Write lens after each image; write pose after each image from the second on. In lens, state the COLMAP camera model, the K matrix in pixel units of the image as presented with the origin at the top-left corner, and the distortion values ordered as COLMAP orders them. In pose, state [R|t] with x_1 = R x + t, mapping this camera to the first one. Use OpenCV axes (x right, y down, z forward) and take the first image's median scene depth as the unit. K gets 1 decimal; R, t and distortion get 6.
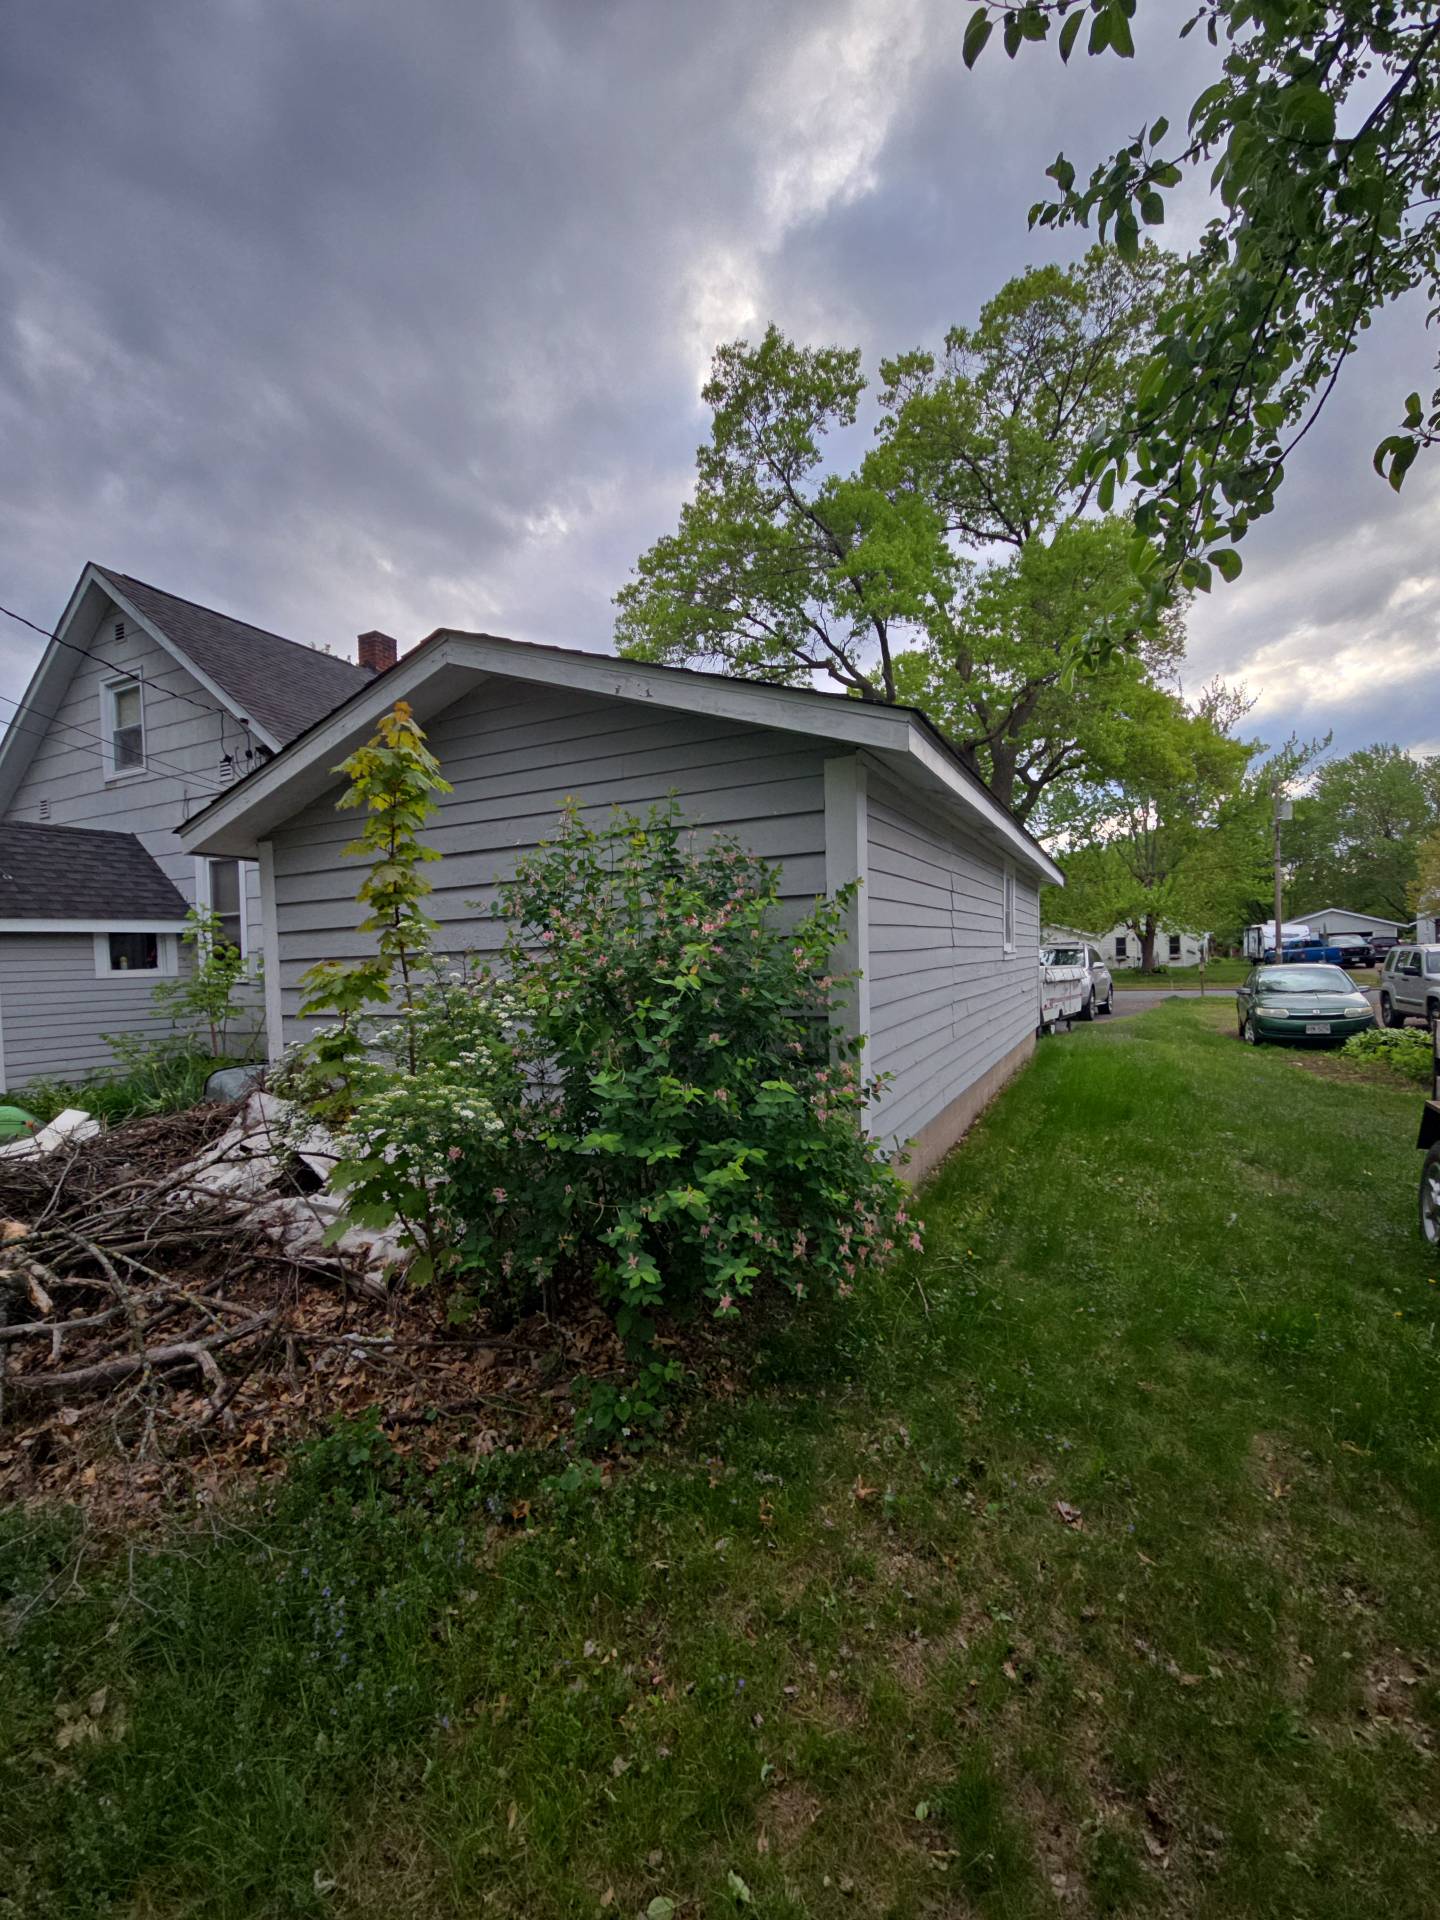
lens RADIAL K [[795.9, 0, 748.0], [0, 795.9, 985.6], [0, 0, 1]] dist [0.003316, 0.000178]
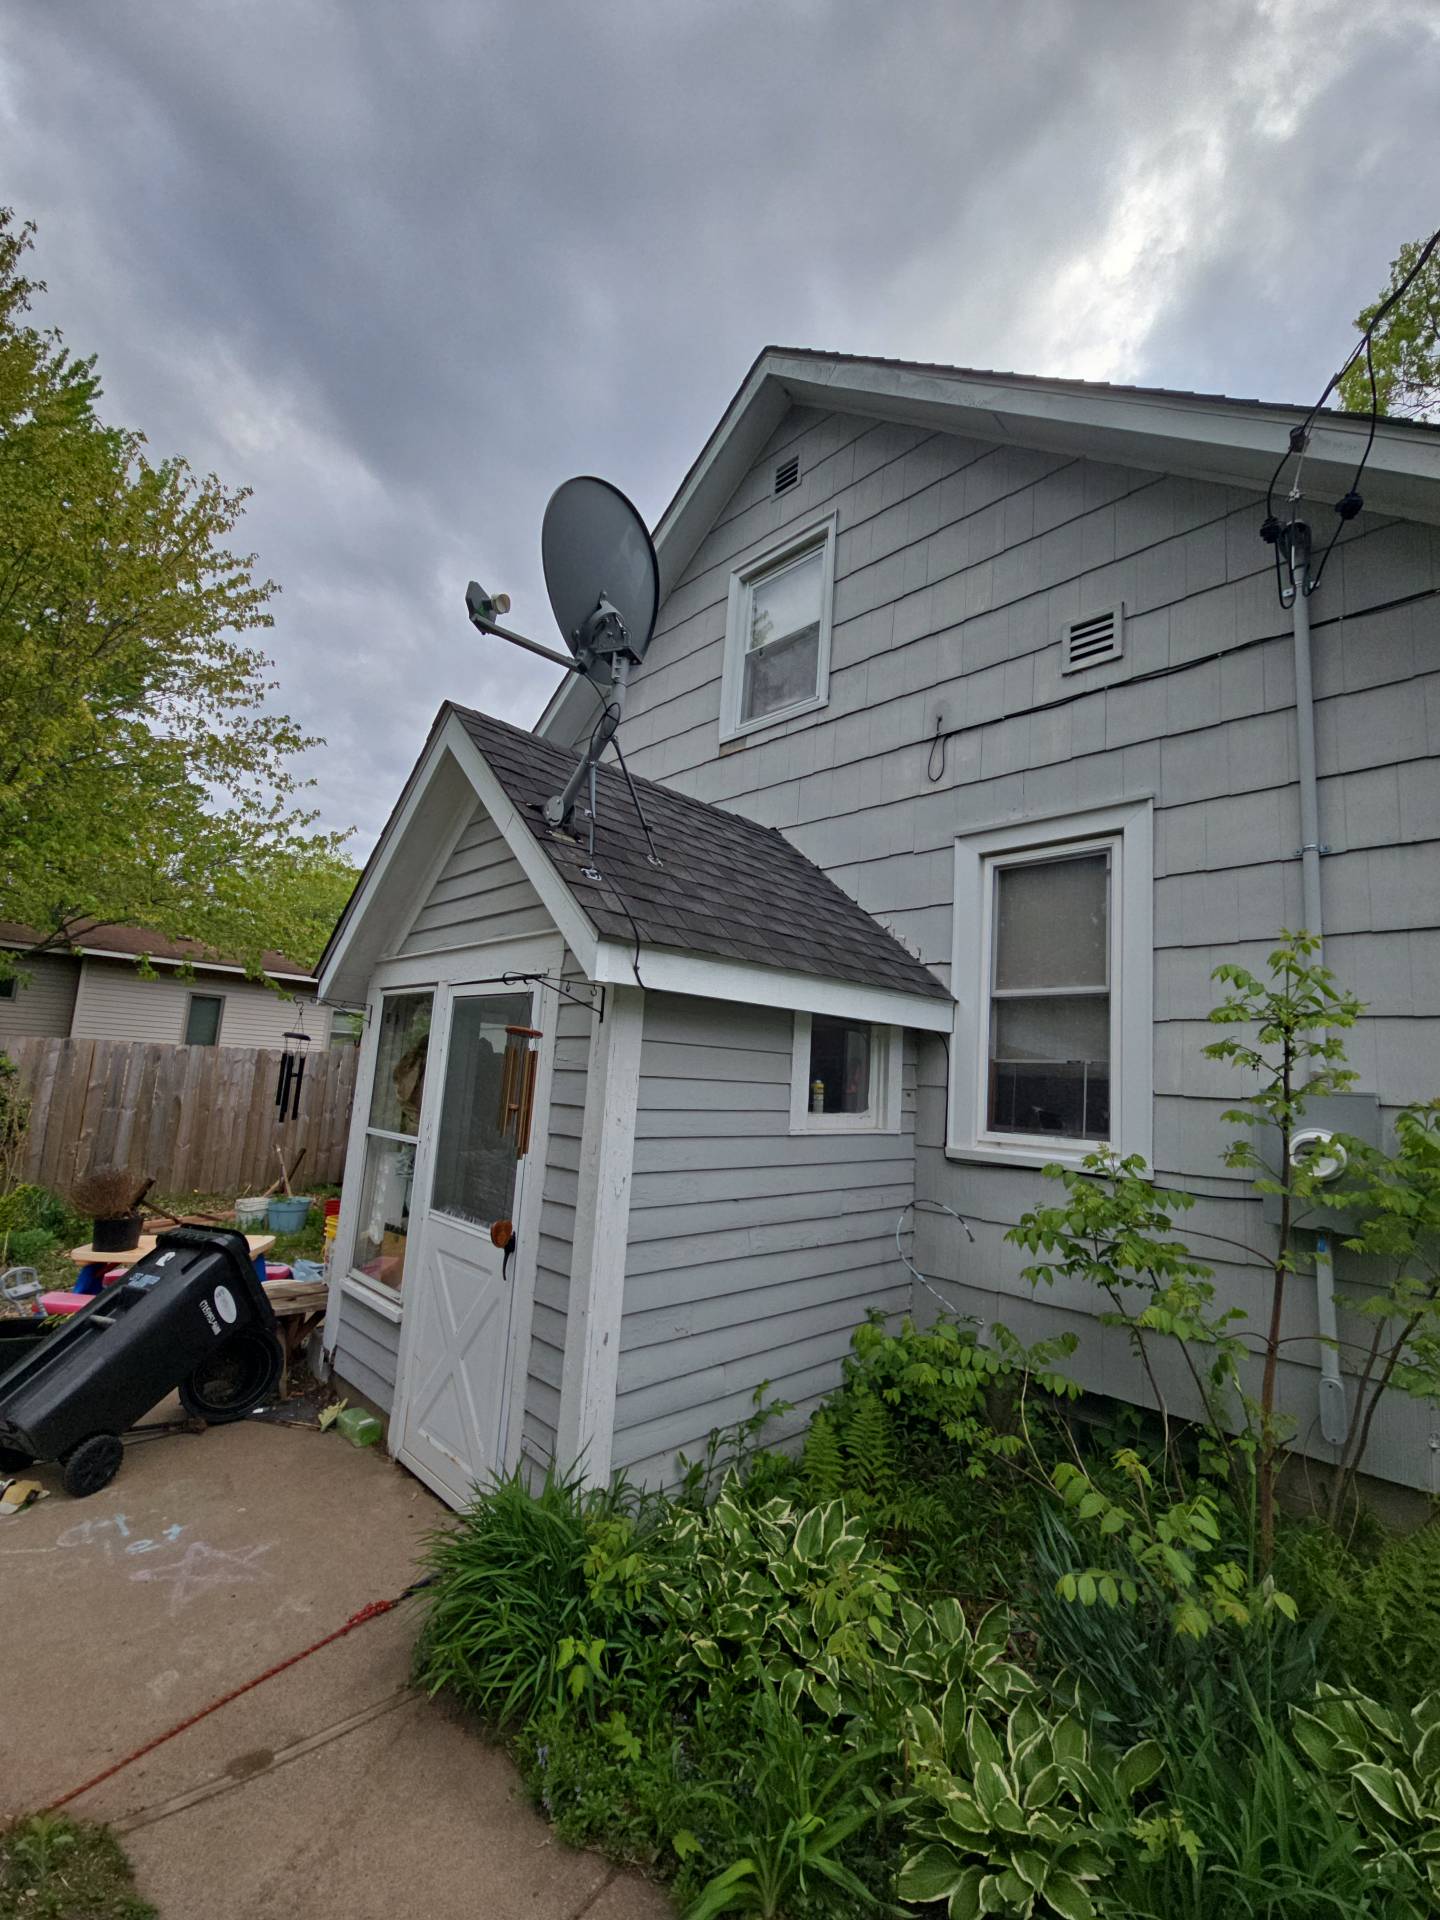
lens RADIAL K [[800.0, 0, 727.9], [0, 800.0, 974.0], [0, 0, 1]] dist [0.002611, -0.004475]
pose [[0.939122, 0.039320, -0.341326, -0.661483], [-0.097583, 0.983045, -0.155244, -0.020306], [0.329434, 0.179100, 0.927036, 0.572333]]
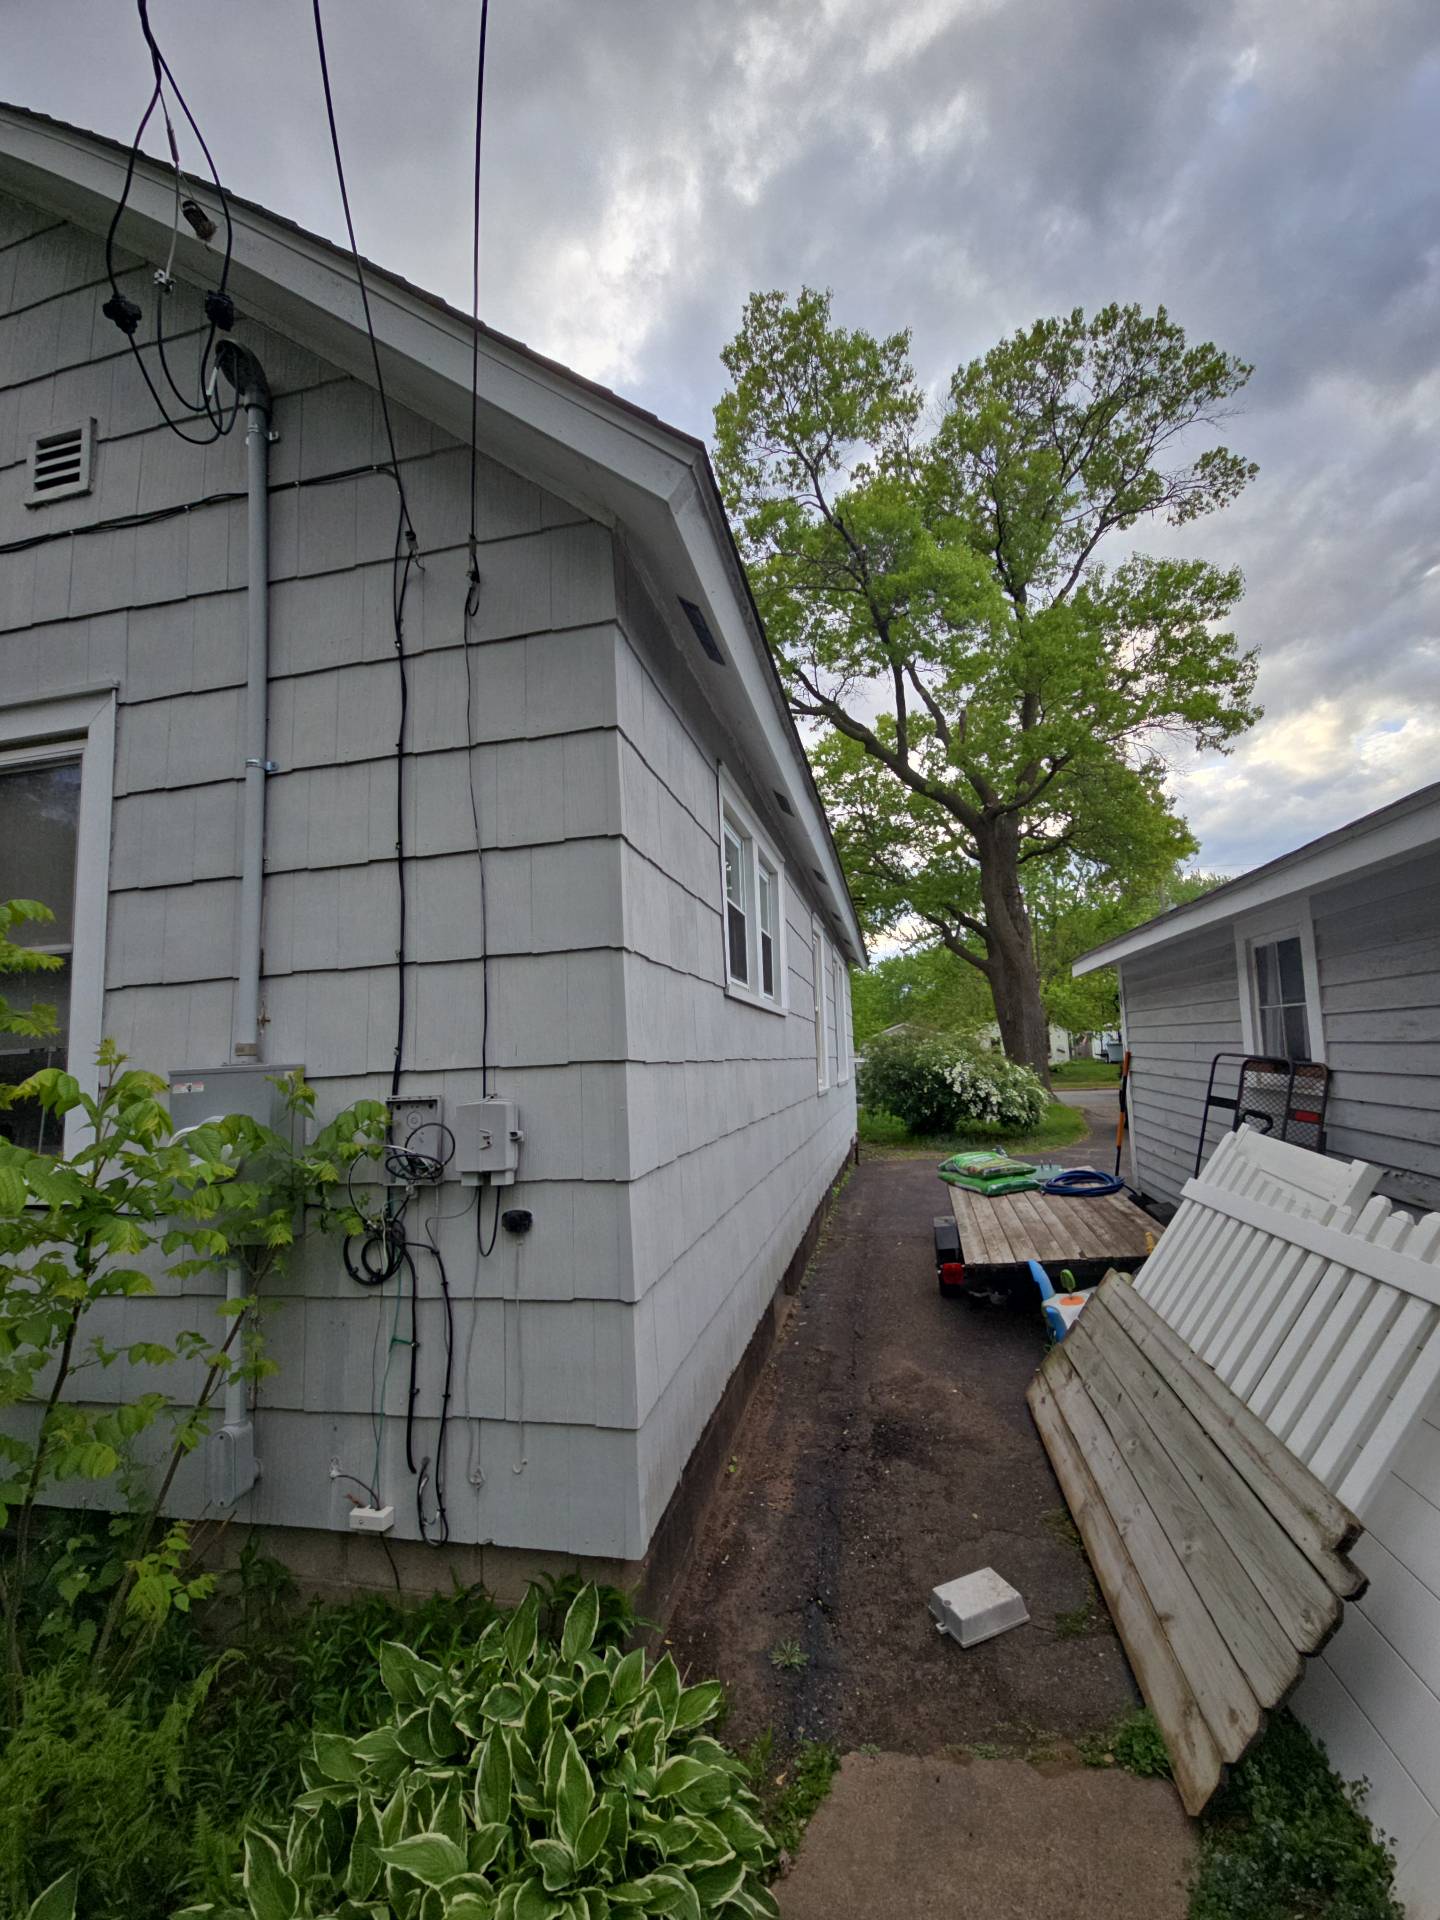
lens RADIAL K [[797.8, 0, 756.0], [0, 797.8, 983.9], [0, 0, 1]] dist [0.006063, -0.008027]
pose [[0.968259, 0.006157, 0.249872, -0.462858], [0.027065, 0.991236, -0.129302, -0.035389], [-0.248479, 0.131960, 0.959607, 0.661908]]
